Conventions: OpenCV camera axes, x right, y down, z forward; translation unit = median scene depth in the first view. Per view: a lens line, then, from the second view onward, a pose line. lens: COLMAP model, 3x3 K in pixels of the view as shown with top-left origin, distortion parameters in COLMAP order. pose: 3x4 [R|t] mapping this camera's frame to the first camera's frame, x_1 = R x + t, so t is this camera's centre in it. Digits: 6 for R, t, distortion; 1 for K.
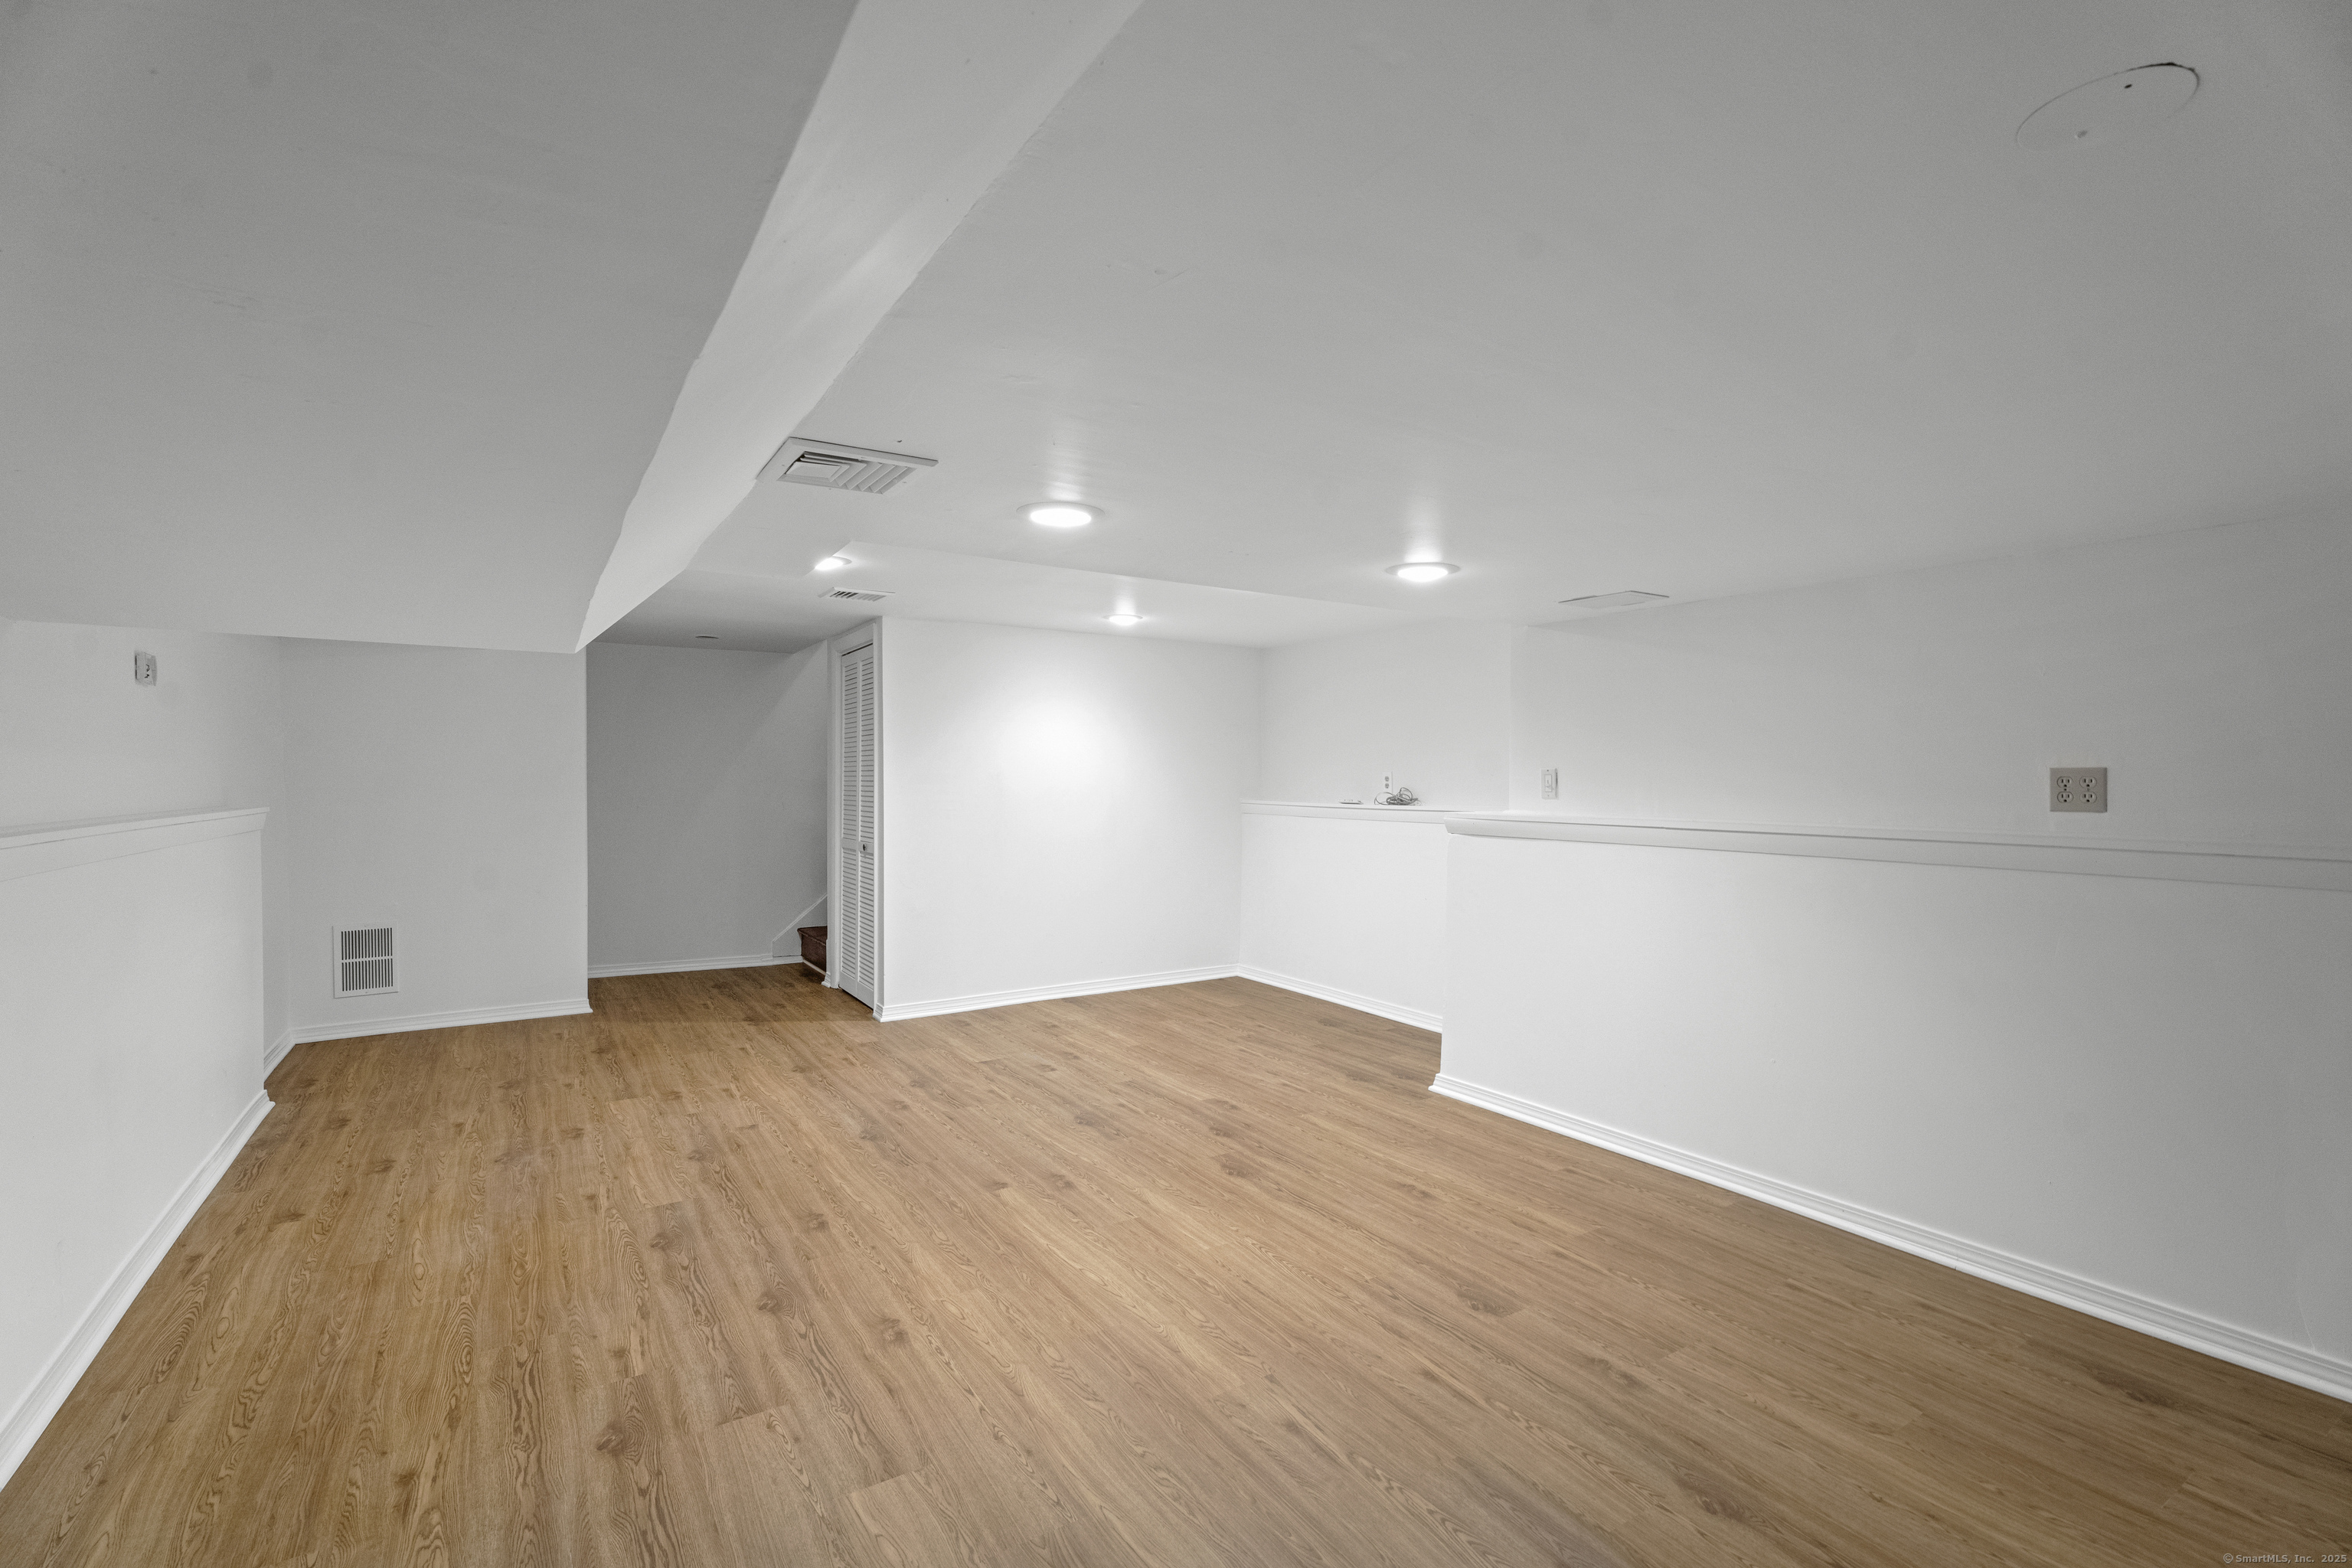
lens RADIAL K [[1039.3, 0, 1166.1], [0, 1039.3, 782.4], [0, 0, 1]] dist [0.000356, -0.000498]
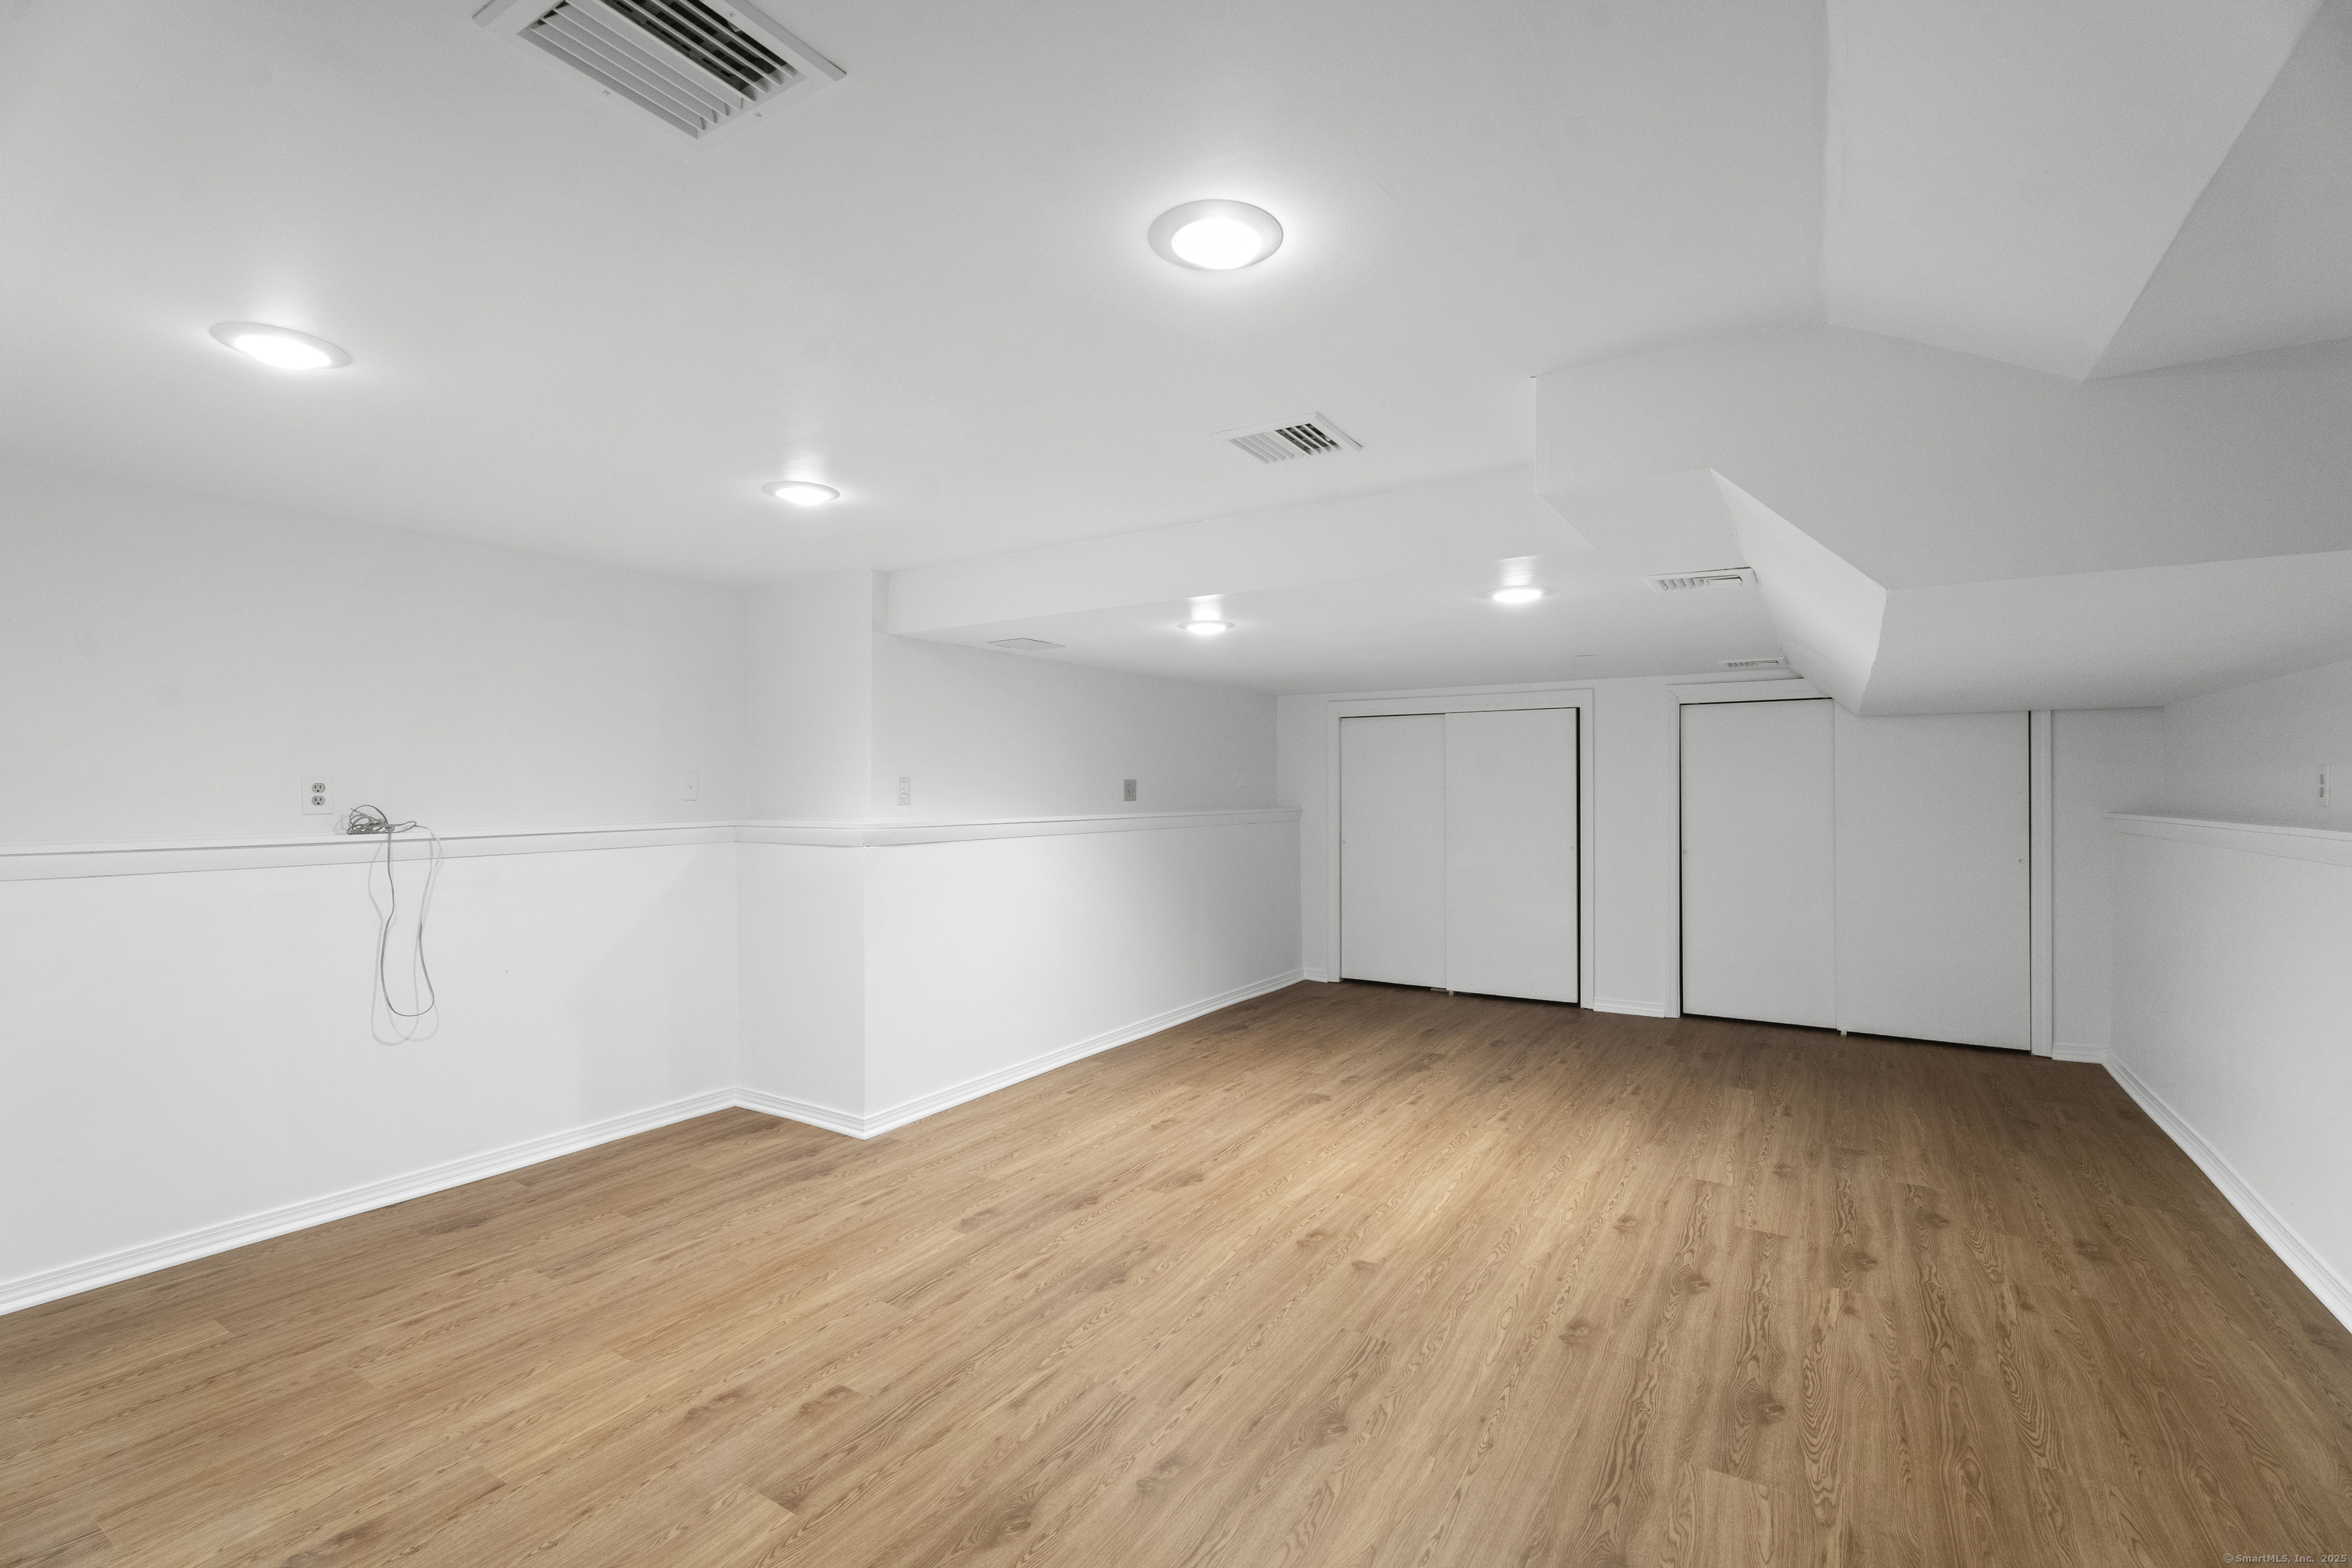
lens RADIAL K [[1039.3, 0, 1164.8], [0, 1039.3, 783.7], [0, 0, 1]] dist [0.000356, -0.000498]
pose [[-0.423553, 0.001308, 0.905871, -0.946185], [0.004086, 0.999992, 0.000467, -0.008307], [-0.905862, 0.003899, -0.423554, 1.649839]]
